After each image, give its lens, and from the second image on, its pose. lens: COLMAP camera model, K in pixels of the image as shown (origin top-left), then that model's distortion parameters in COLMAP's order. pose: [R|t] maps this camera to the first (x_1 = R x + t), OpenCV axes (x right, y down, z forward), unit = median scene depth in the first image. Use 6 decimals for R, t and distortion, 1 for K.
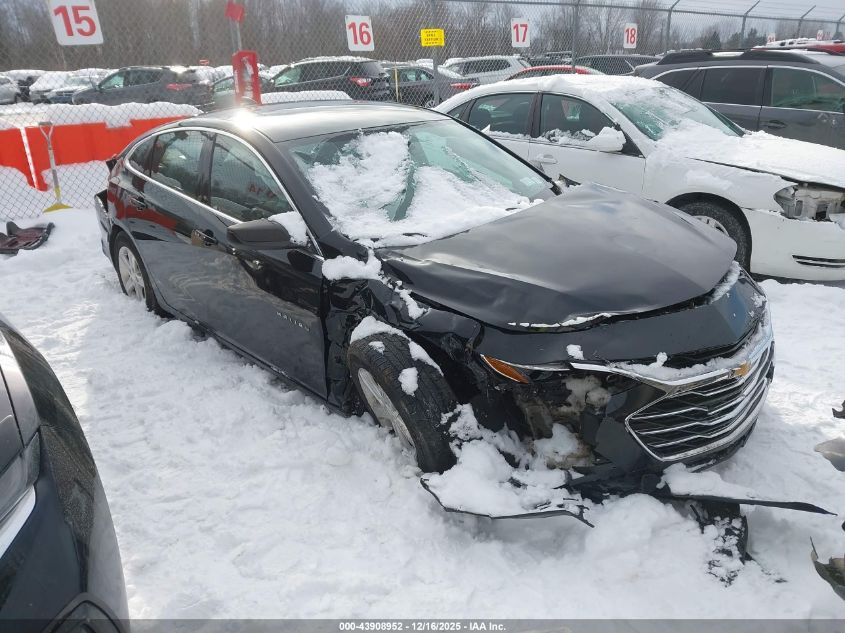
lens RADIAL K [[655.8, 0, 422.5], [0, 655.8, 316.5], [0, 0, 1]] dist [0.003218, 0.003169]
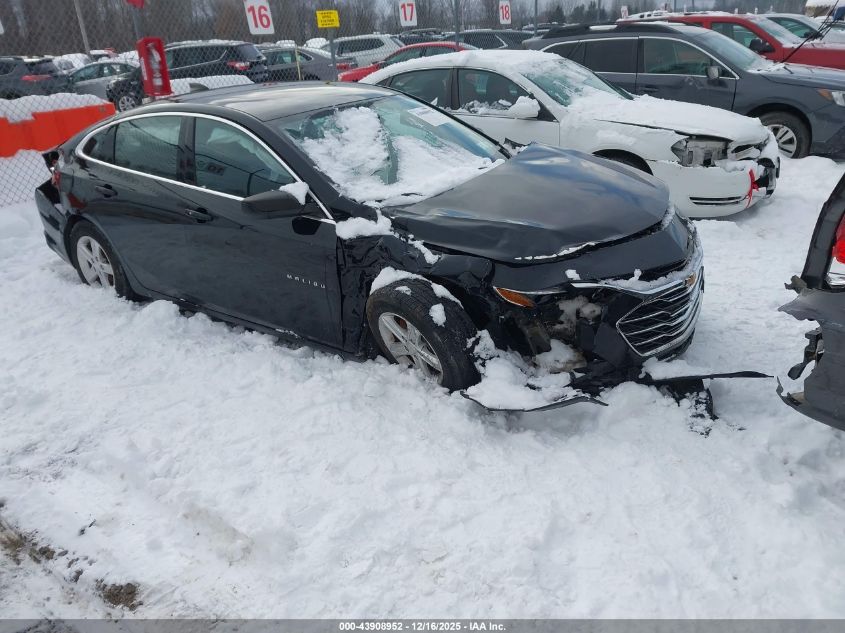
lens RADIAL K [[641.6, 0, 423.7], [0, 641.6, 321.3], [0, 0, 1]] dist [0.001671, 0.001577]
pose [[0.980858, -0.103497, 0.164943, -0.178879], [0.096619, 0.994104, 0.049218, 0.038476], [-0.169064, -0.032339, 0.985074, -0.105597]]
